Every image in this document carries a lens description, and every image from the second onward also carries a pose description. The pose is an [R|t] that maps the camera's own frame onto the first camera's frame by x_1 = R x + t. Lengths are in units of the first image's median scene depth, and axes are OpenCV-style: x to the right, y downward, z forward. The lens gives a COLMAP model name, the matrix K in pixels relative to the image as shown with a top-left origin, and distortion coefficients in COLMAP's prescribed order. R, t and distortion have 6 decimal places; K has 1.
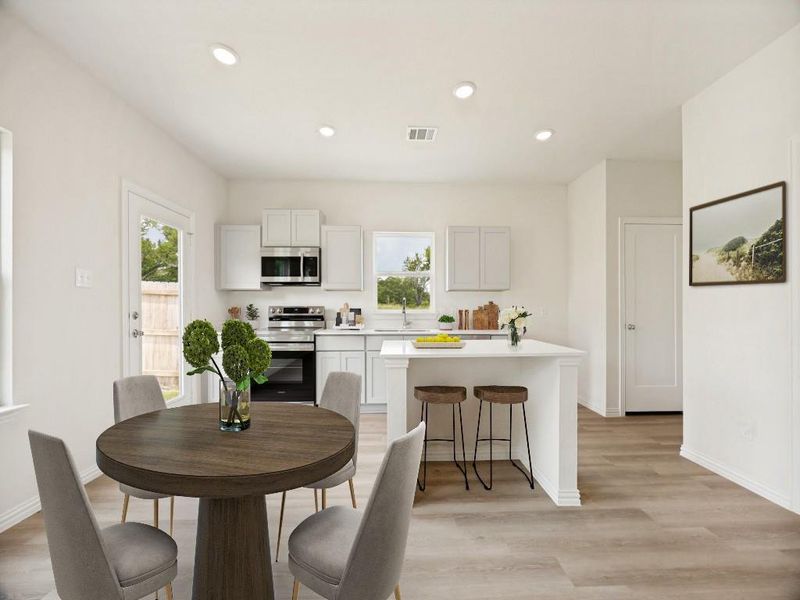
lens RADIAL K [[304.8, 0, 398.7], [0, 304.8, 306.3], [0, 0, 1]] dist [-0.002787, 0.000196]
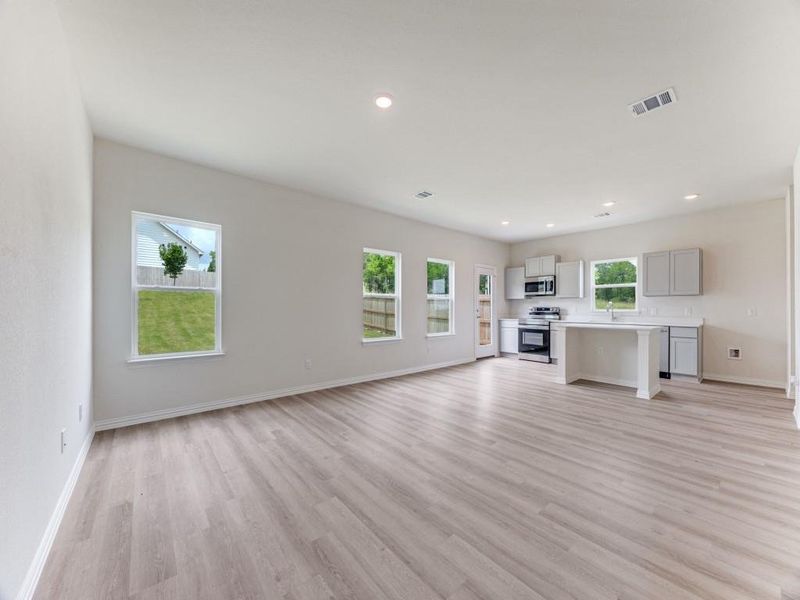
lens RADIAL K [[304.8, 0, 406.4], [0, 304.8, 311.3], [0, 0, 1]] dist [-0.002787, 0.000196]
pose [[0.635006, 0.008900, -0.772456, 0.599640], [-0.001108, 0.999943, 0.010611, 0.006997], [0.772506, -0.005882, 0.634980, -0.873025]]
